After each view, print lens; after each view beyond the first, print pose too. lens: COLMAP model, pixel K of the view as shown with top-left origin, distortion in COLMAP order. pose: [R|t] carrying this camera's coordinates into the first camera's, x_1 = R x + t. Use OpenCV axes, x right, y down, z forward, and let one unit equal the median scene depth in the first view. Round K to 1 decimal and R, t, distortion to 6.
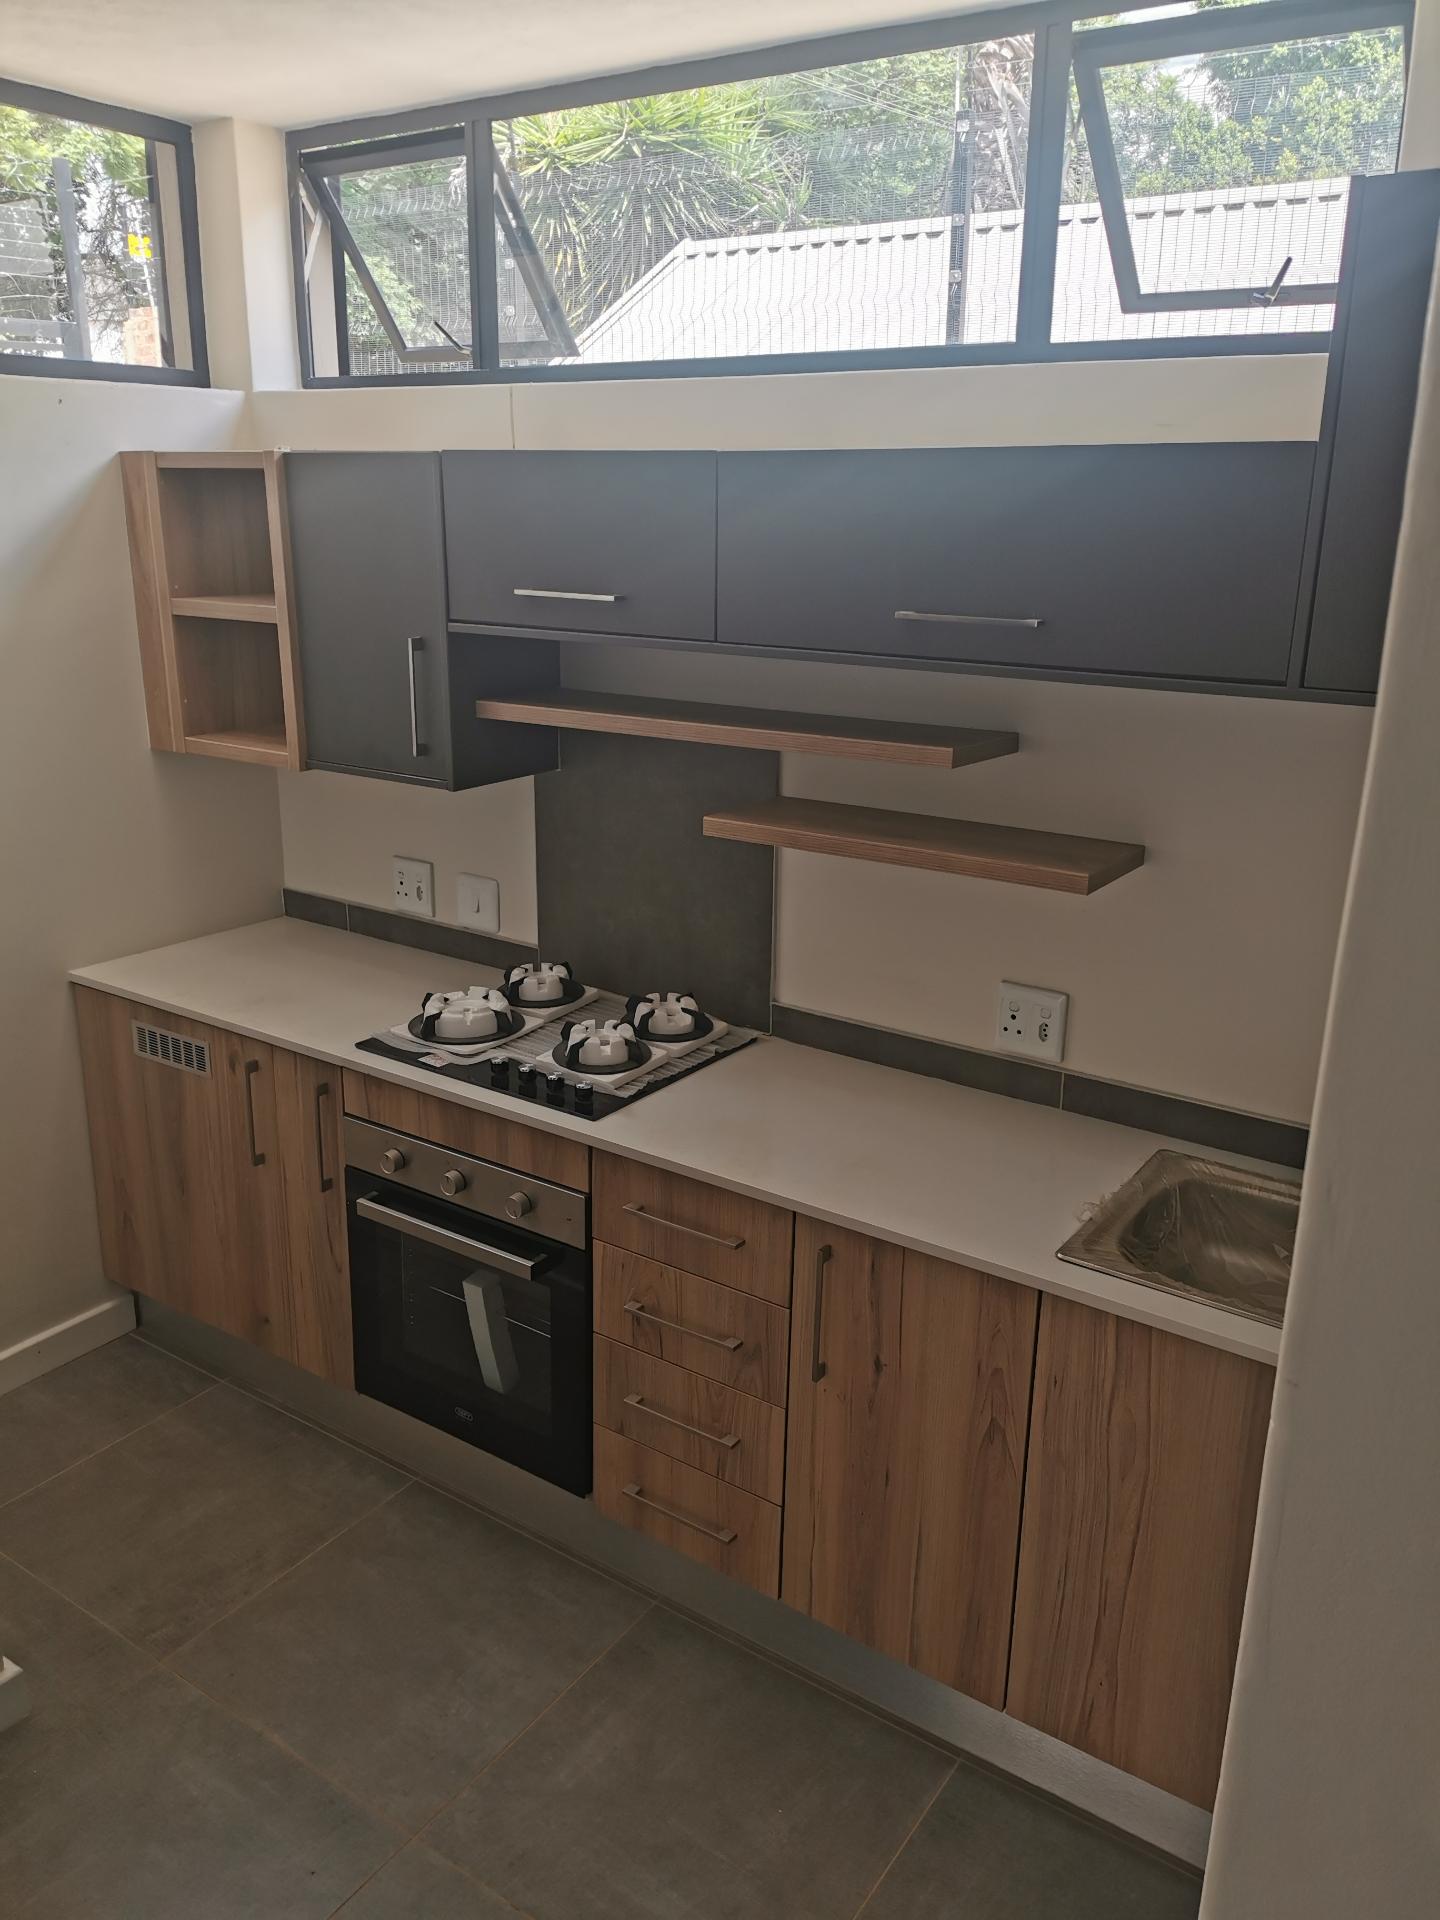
lens RADIAL K [[1488.9, 0, 717.3], [0, 1488.9, 967.6], [0, 0, 1]] dist [0.057025, -0.074573]
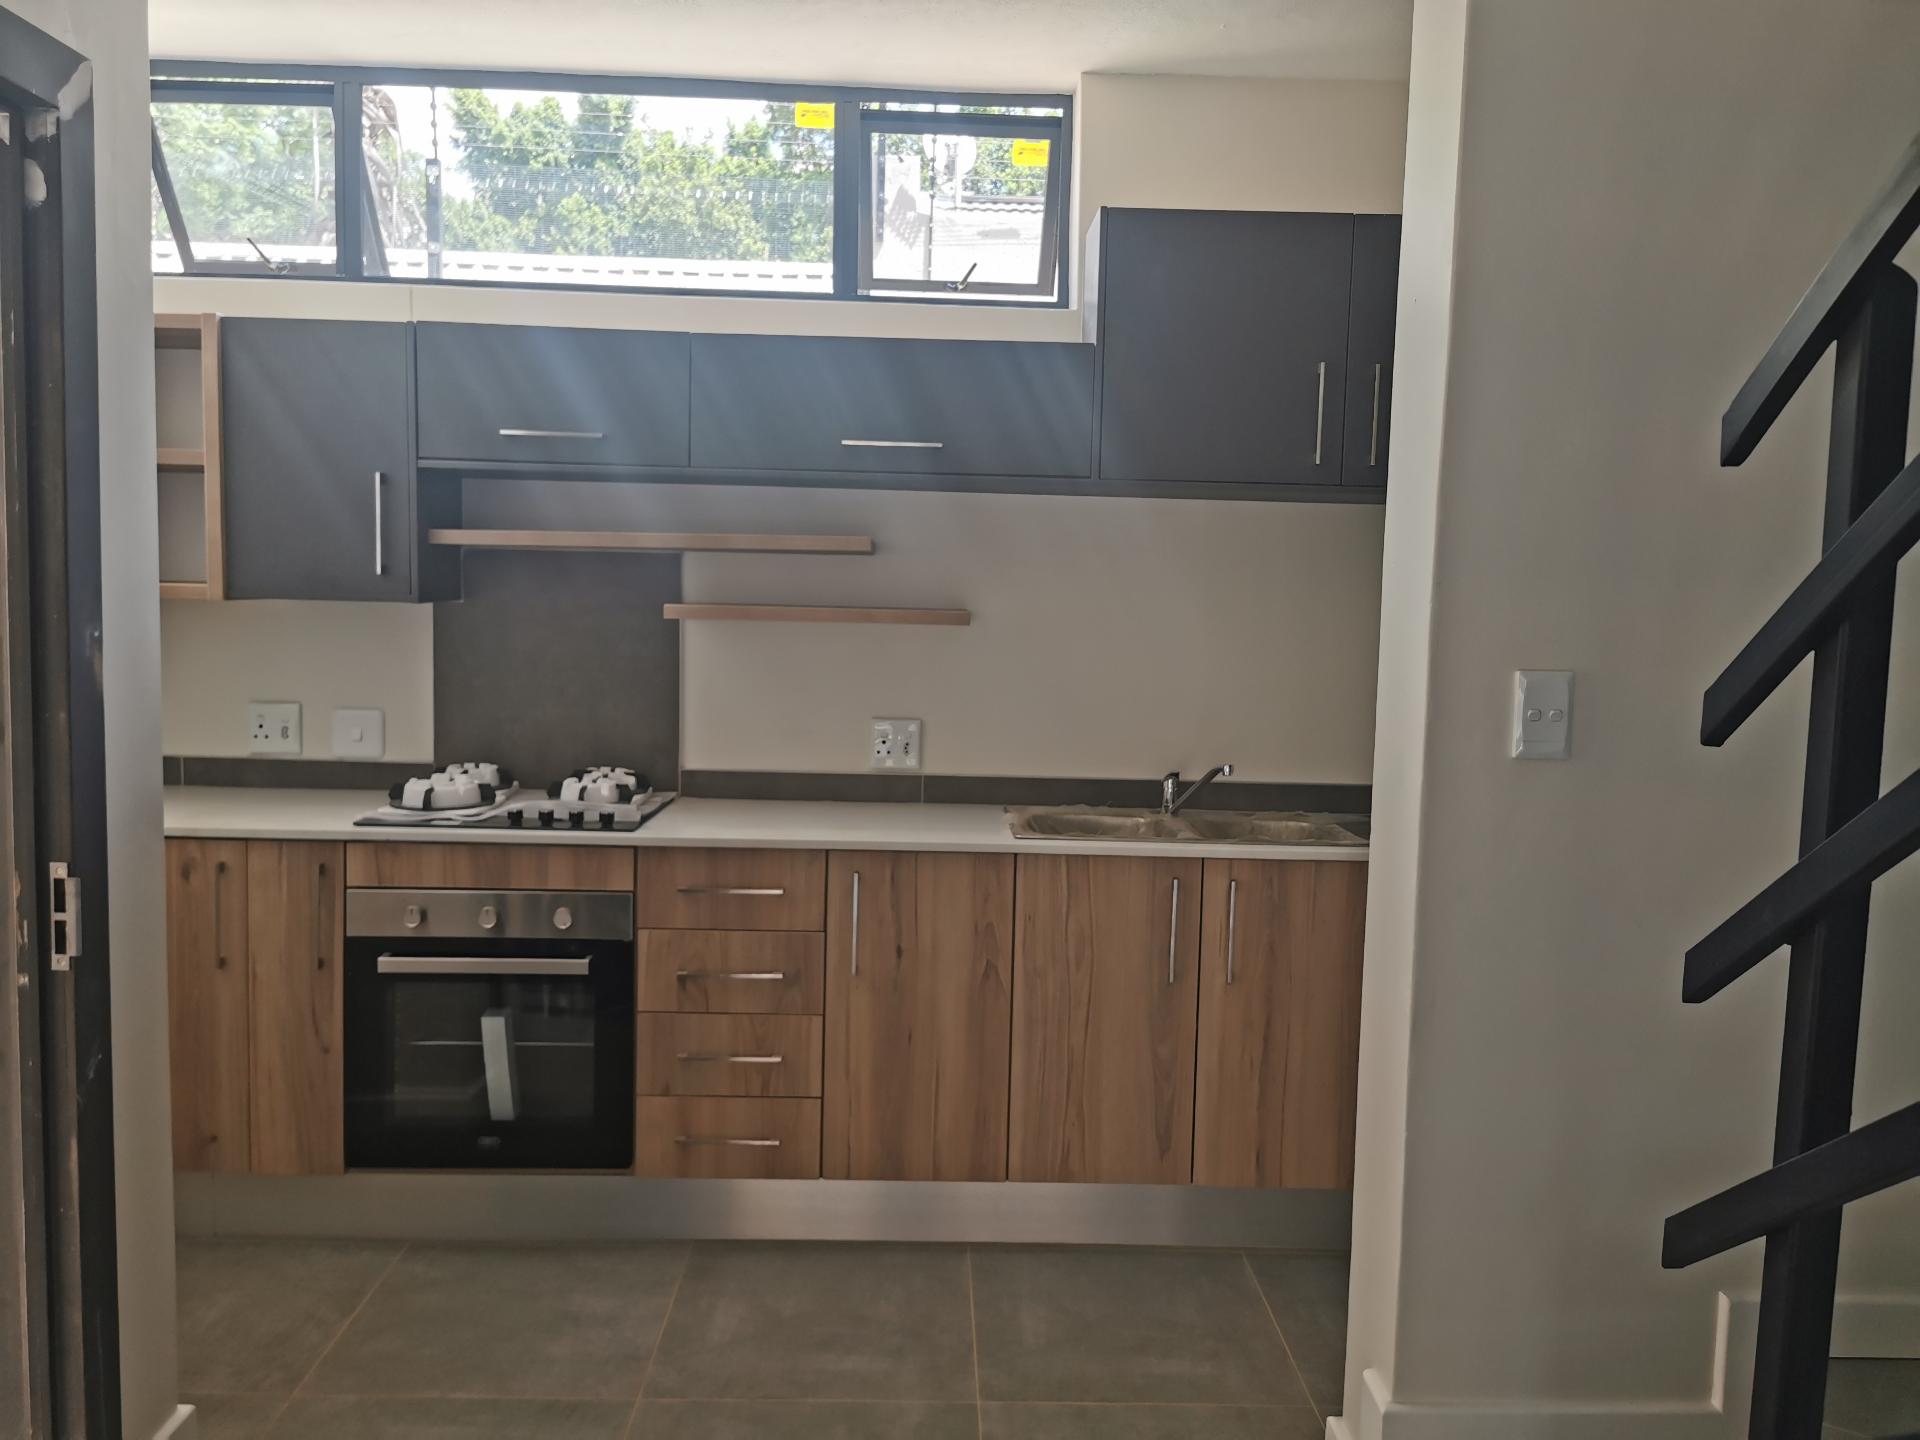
lens RADIAL K [[1488.9, 0, 1001.6], [0, 1488.9, 724.4], [0, 0, 1]] dist [0.057025, -0.074573]
pose [[0.799885, -0.053275, 0.597784, -0.535508], [0.167299, 0.976363, -0.136846, 0.219783], [-0.576363, 0.209470, 0.789891, -0.177589]]
